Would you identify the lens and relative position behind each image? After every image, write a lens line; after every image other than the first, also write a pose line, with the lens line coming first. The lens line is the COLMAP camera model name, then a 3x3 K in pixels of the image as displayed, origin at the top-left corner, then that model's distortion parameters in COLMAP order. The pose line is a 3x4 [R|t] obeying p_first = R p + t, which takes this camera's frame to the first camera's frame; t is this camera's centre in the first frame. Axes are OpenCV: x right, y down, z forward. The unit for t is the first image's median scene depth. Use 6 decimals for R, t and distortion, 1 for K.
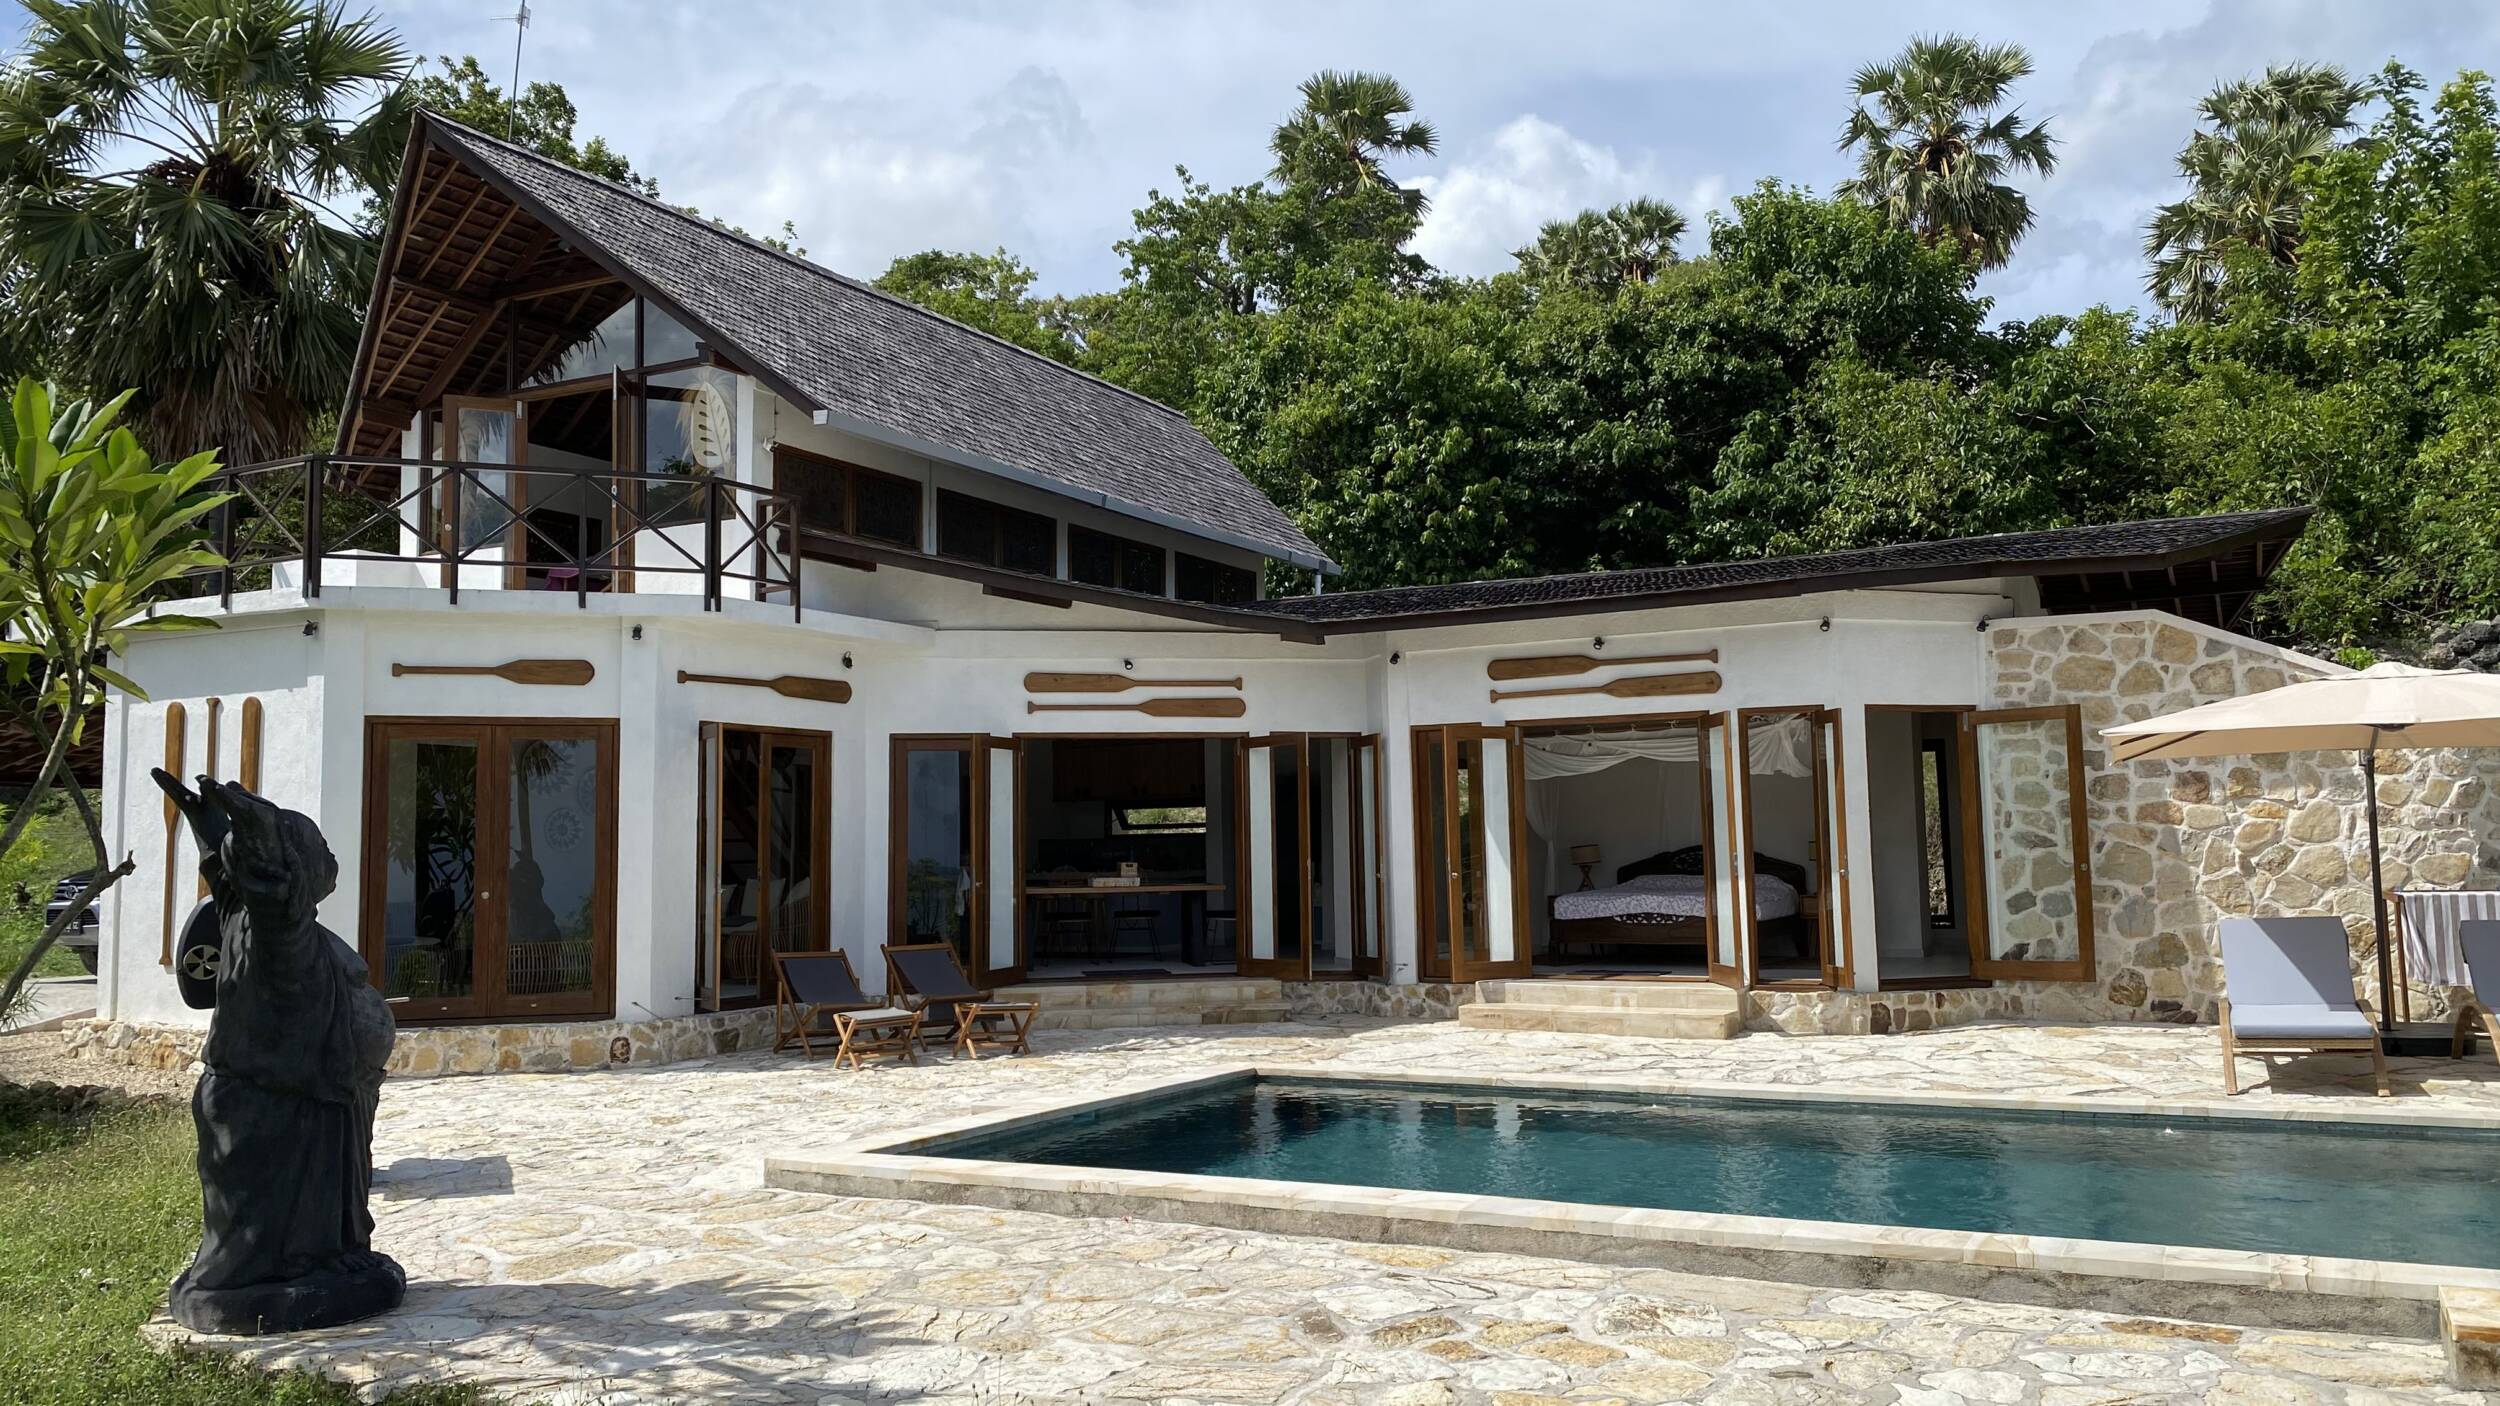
lens RADIAL K [[1878.0, 0, 1250.0], [0, 1878.0, 703.0], [0, 0, 1]] dist [0.038508, -0.059630]
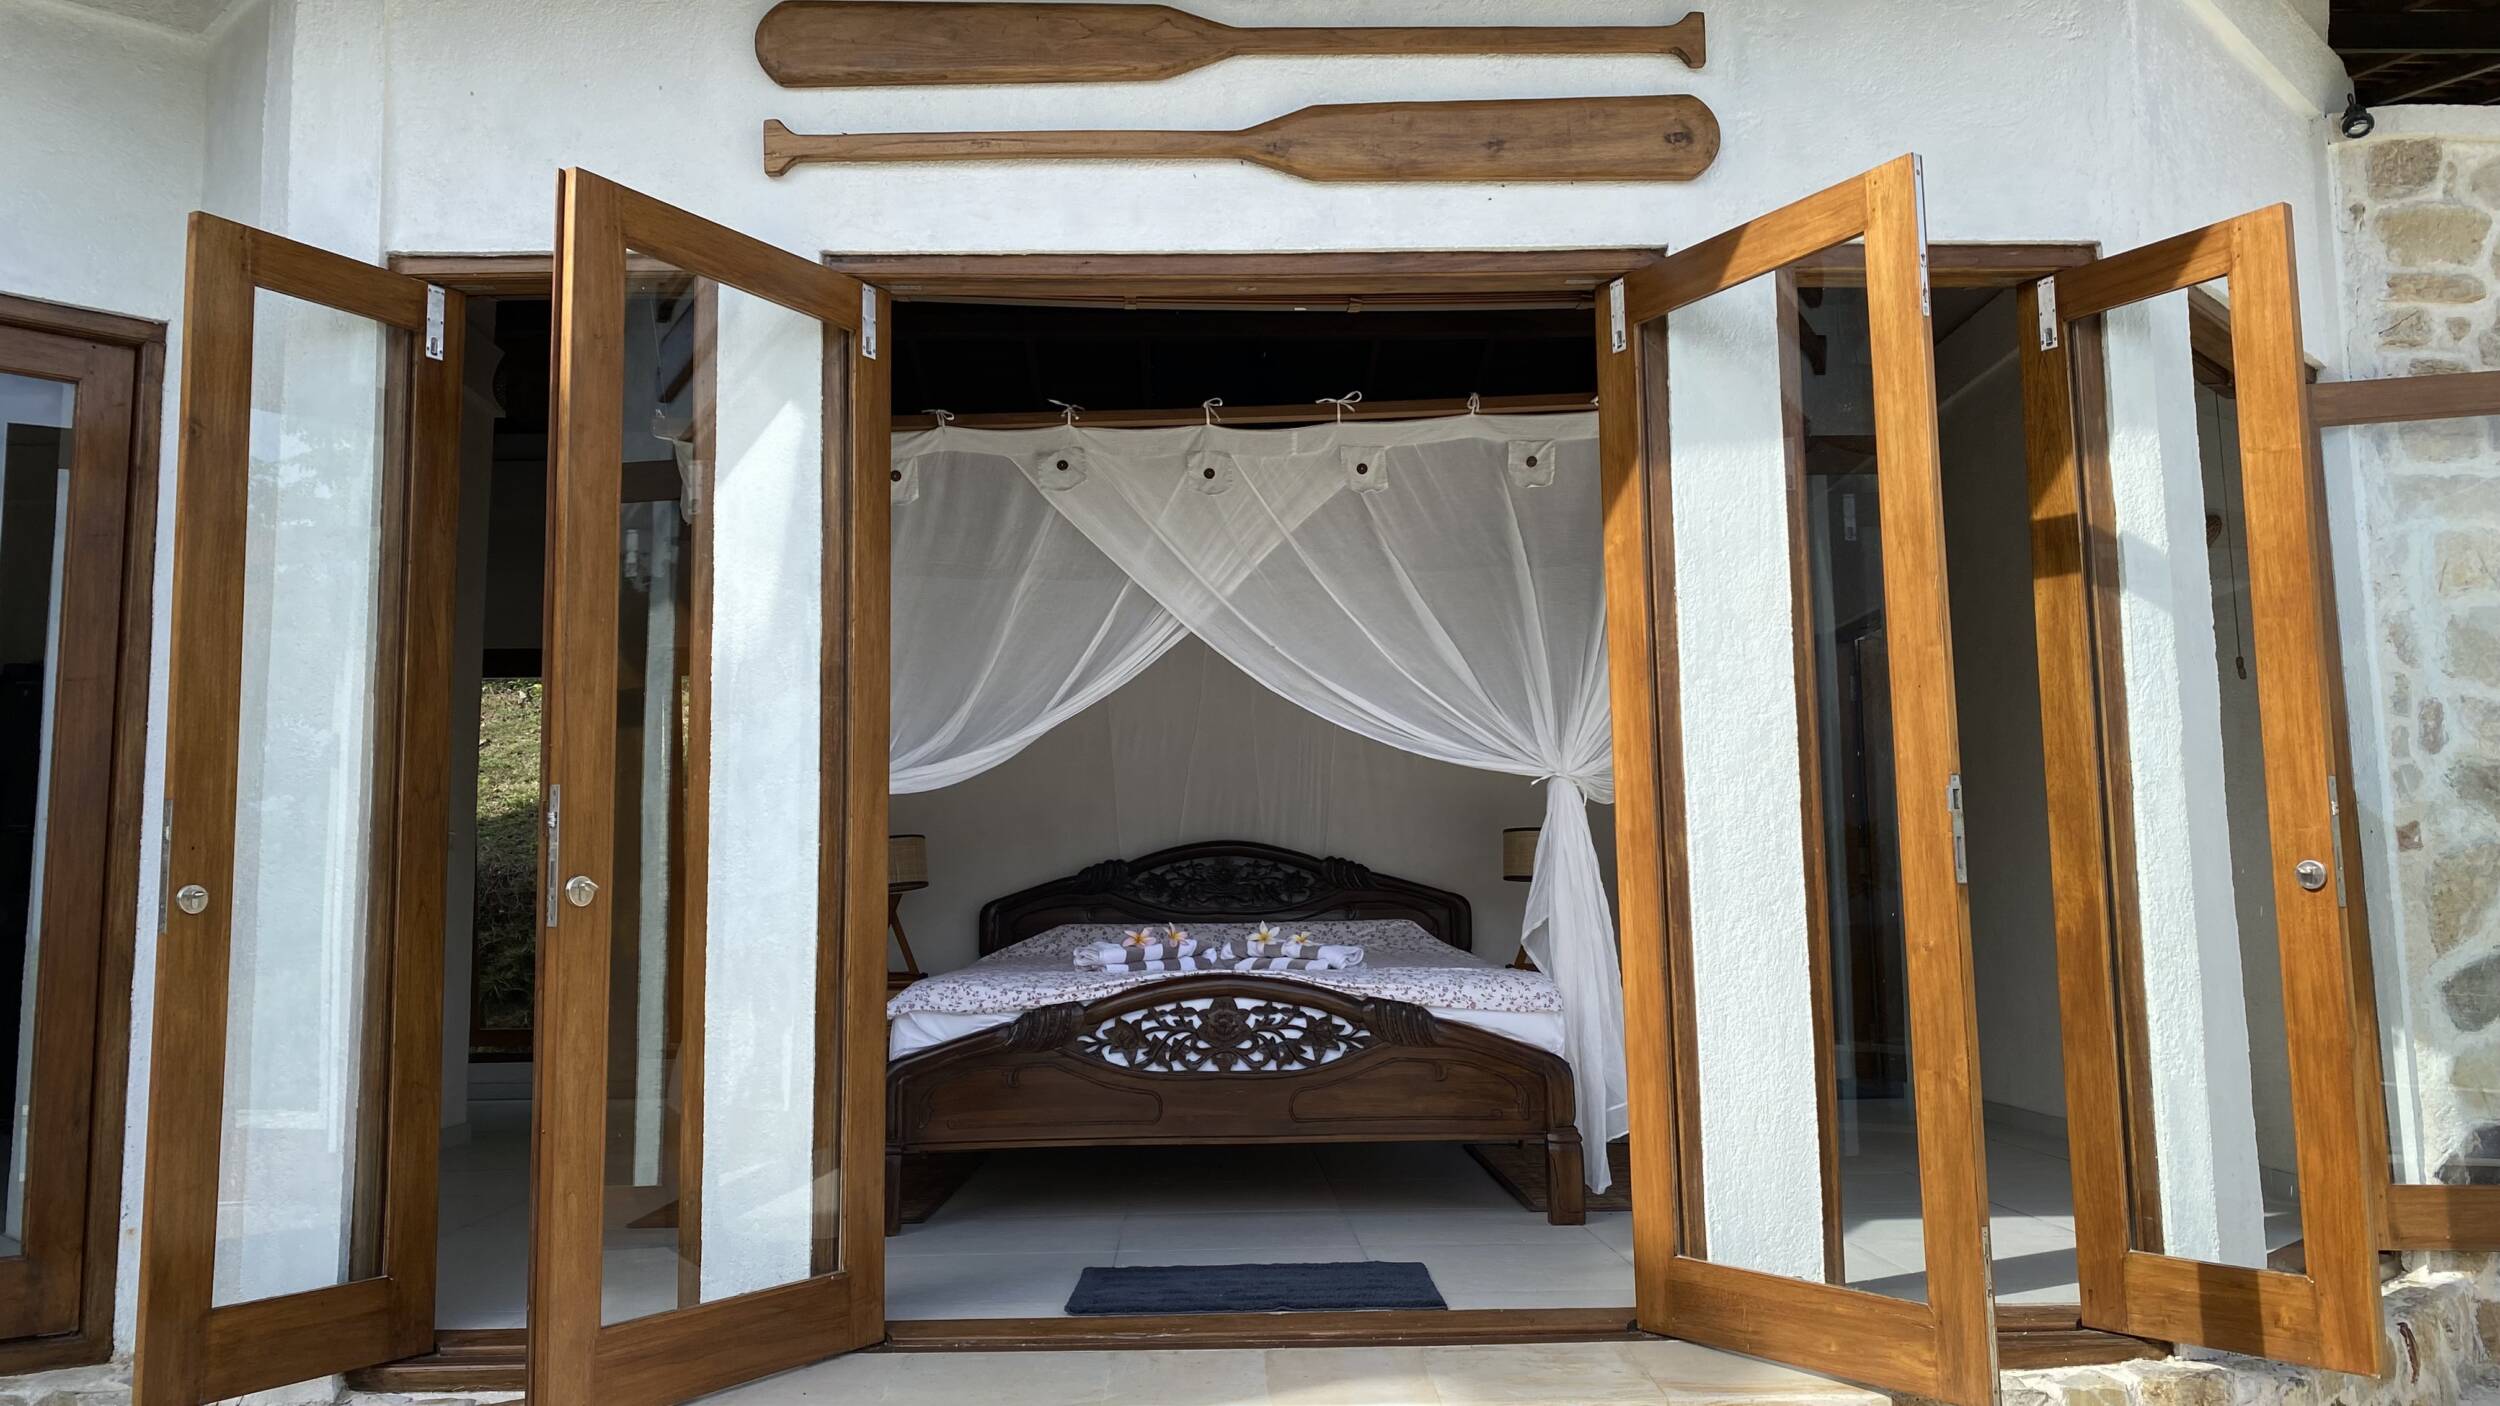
lens RADIAL K [[1886.6, 0, 1250.0], [0, 1886.6, 703.0], [0, 0, 1]] dist [0.068423, -0.085205]
pose [[0.872579, 0.059901, 0.484787, 0.076786], [-0.040943, 0.997929, -0.049611, 0.083992], [-0.486754, 0.023441, 0.873224, 0.839182]]
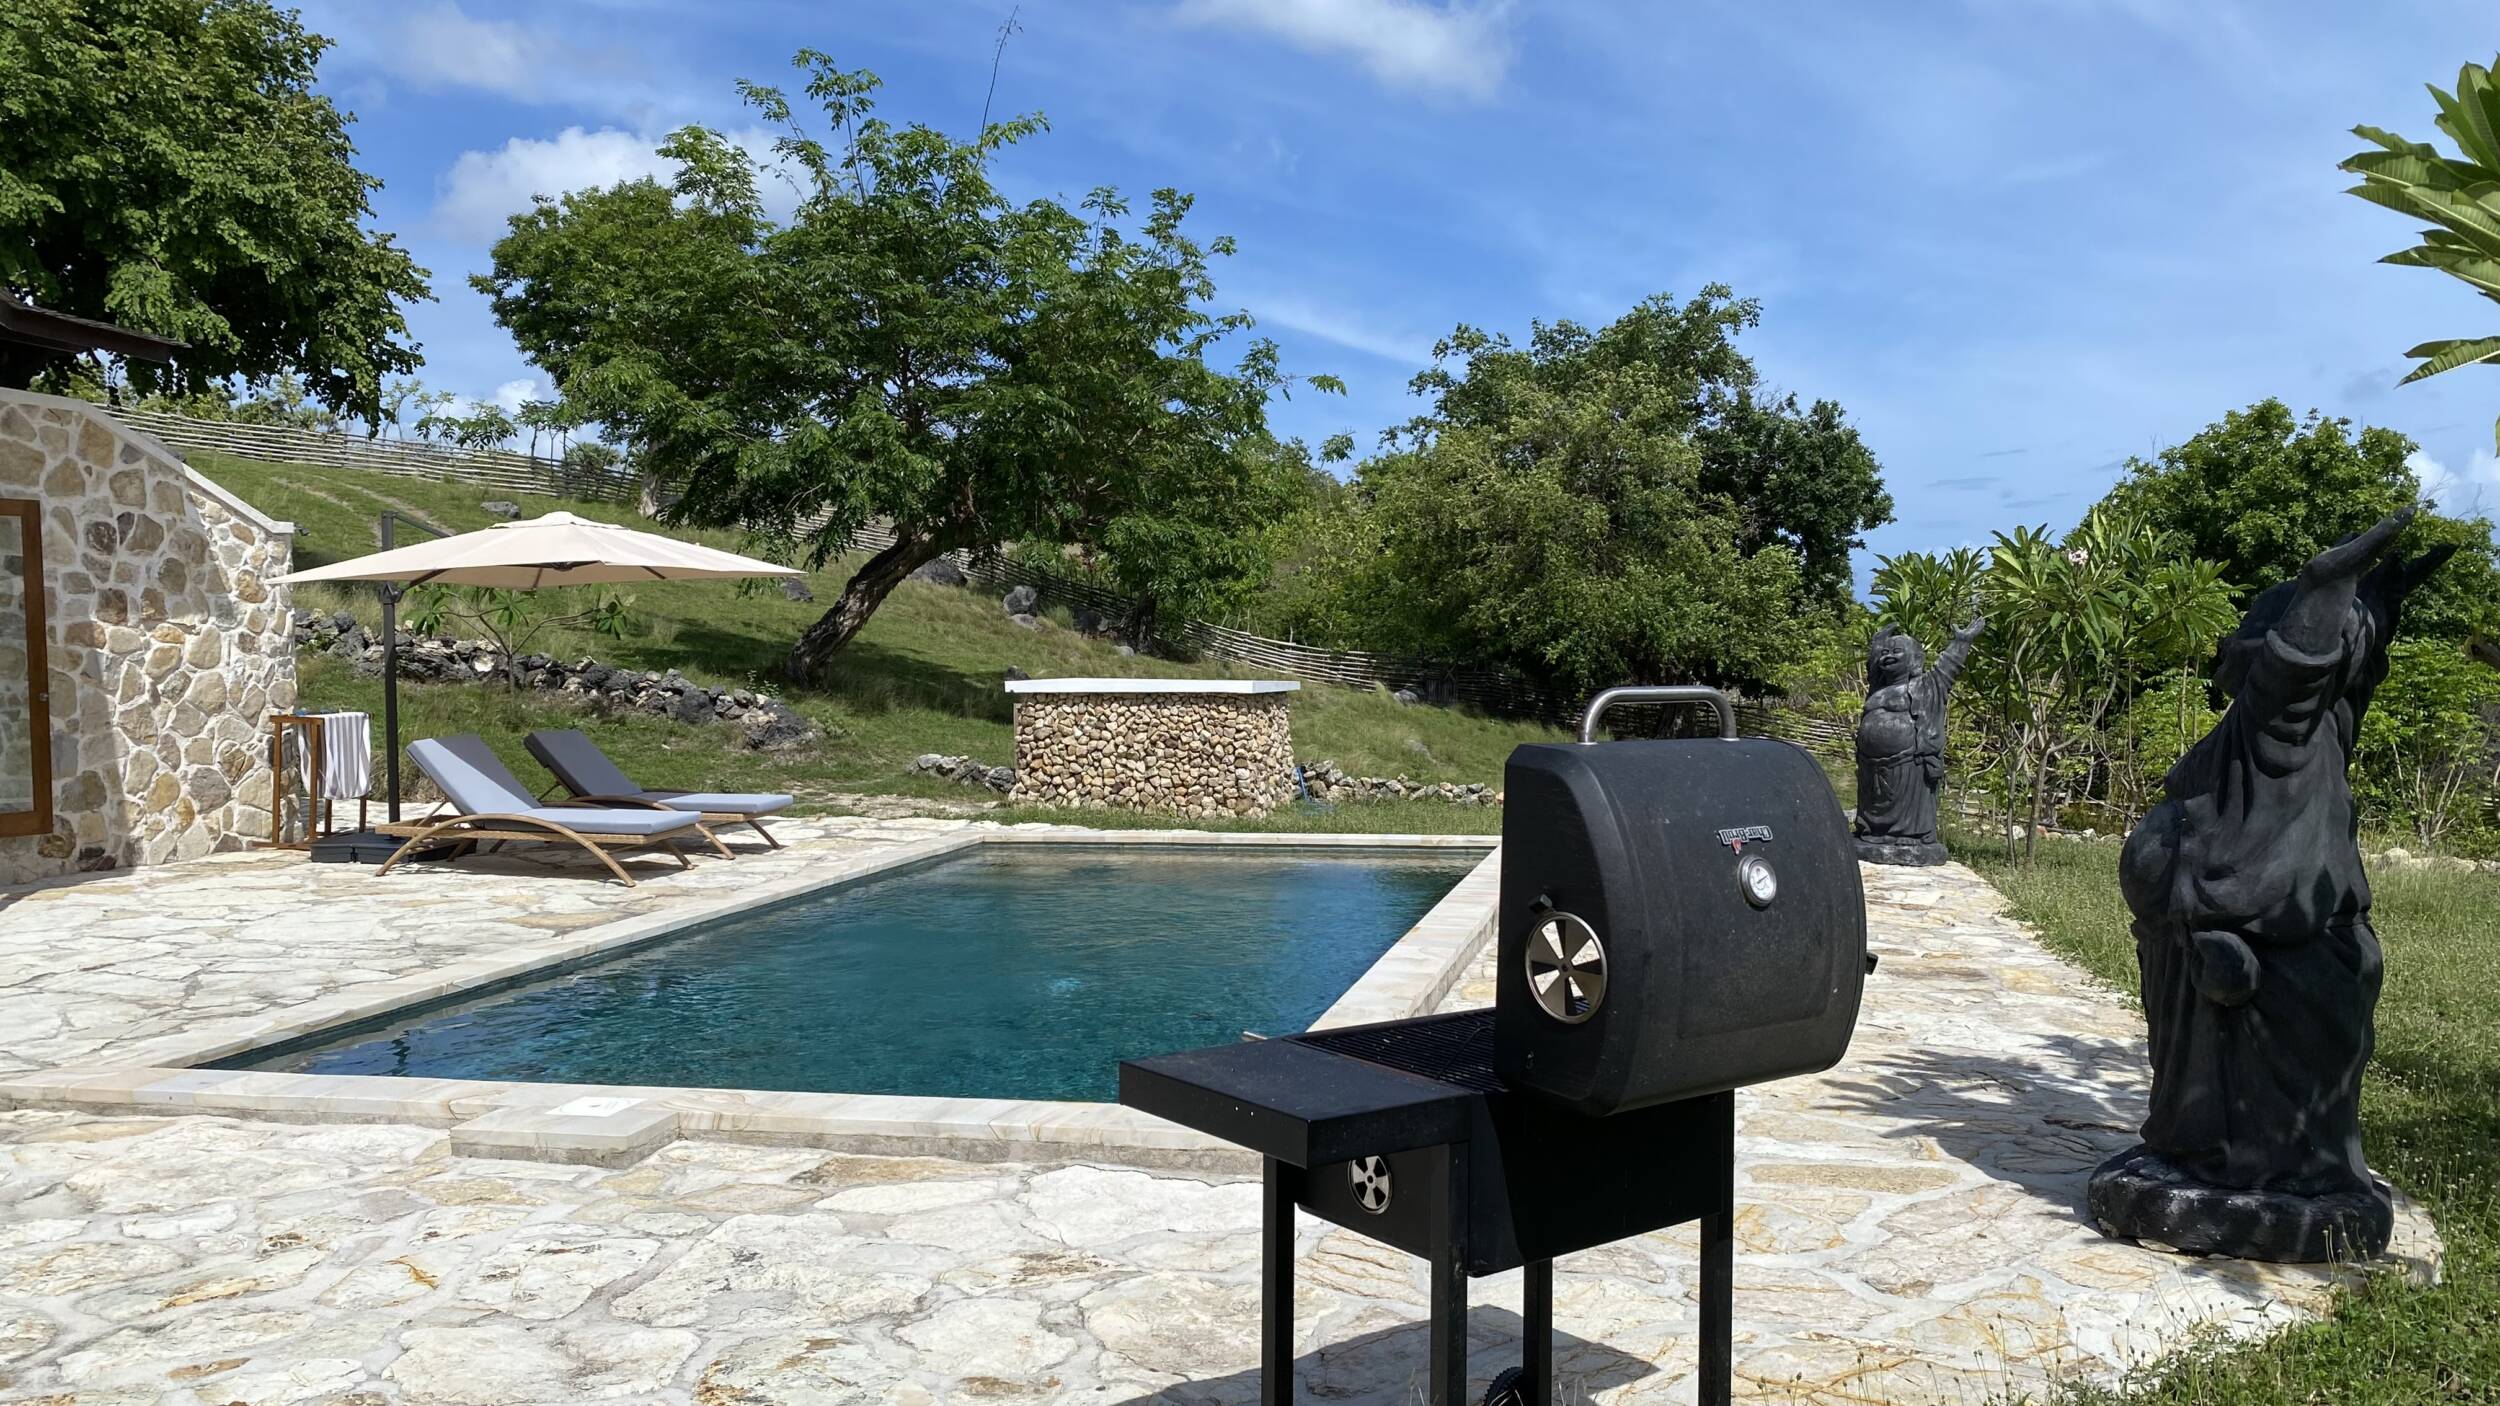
lens RADIAL K [[1886.6, 0, 1250.0], [0, 1886.6, 703.0], [0, 0, 1]] dist [0.068423, -0.085205]
pose [[-0.261559, -0.010876, 0.965126, -0.508078], [-0.065980, 0.997799, -0.006637, 0.059475], [-0.962930, -0.065415, -0.261701, 0.703416]]
